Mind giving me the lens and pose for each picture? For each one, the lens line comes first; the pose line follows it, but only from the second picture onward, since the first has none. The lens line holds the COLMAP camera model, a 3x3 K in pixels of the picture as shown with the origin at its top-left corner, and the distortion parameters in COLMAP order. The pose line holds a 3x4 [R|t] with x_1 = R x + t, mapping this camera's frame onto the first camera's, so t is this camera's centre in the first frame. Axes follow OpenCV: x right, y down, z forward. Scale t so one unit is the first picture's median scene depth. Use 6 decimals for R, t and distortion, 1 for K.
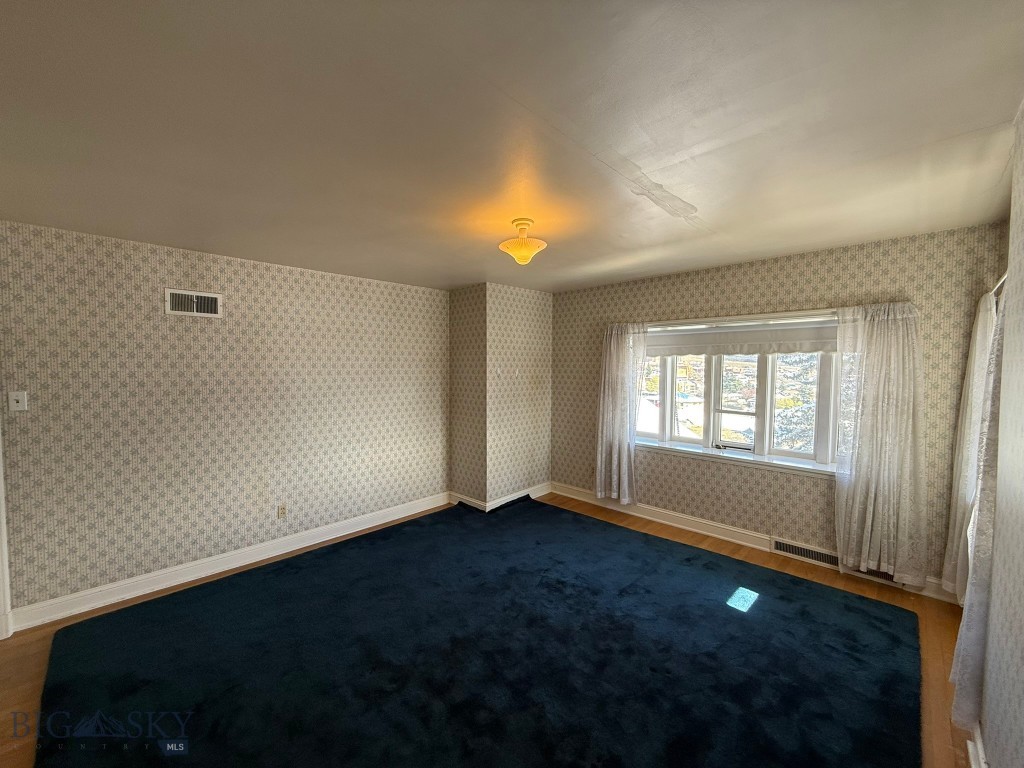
lens RADIAL K [[407.5, 0, 512.0], [0, 407.5, 384.0], [0, 0, 1]] dist [0.000844, 0.000194]
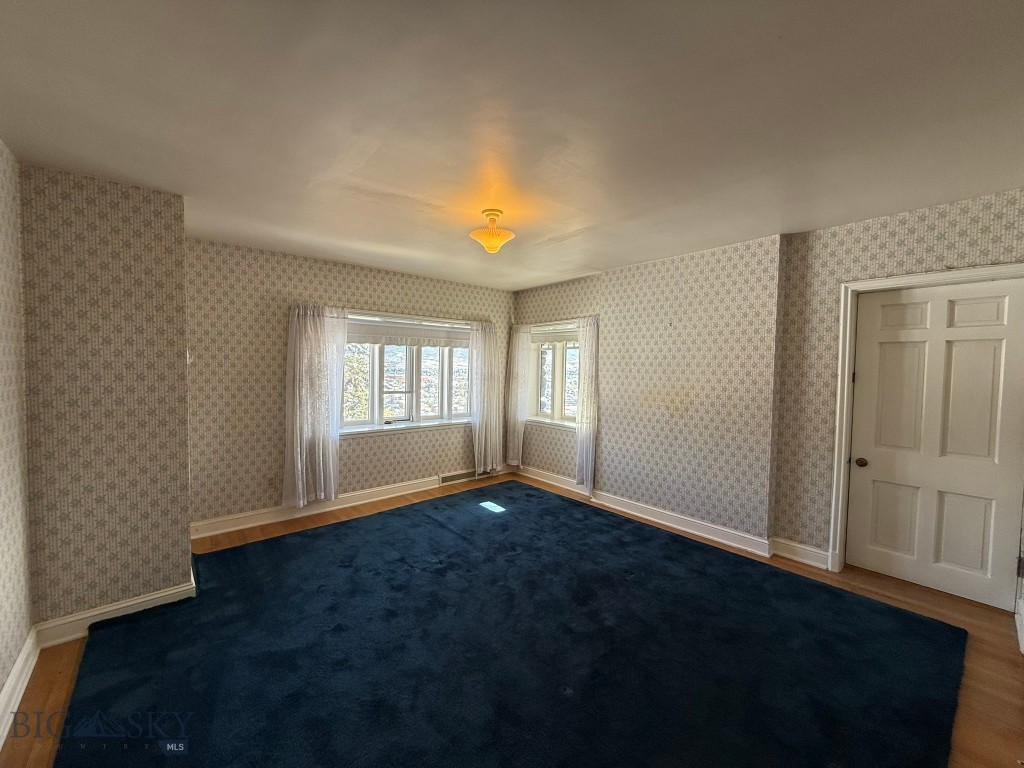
lens RADIAL K [[407.5, 0, 512.0], [0, 407.5, 384.0], [0, 0, 1]] dist [0.000844, 0.000194]
pose [[0.090230, -0.053524, 0.994482, -0.739272], [0.023229, 0.998396, 0.051627, -0.013015], [-0.995650, 0.018443, 0.091329, 0.610852]]
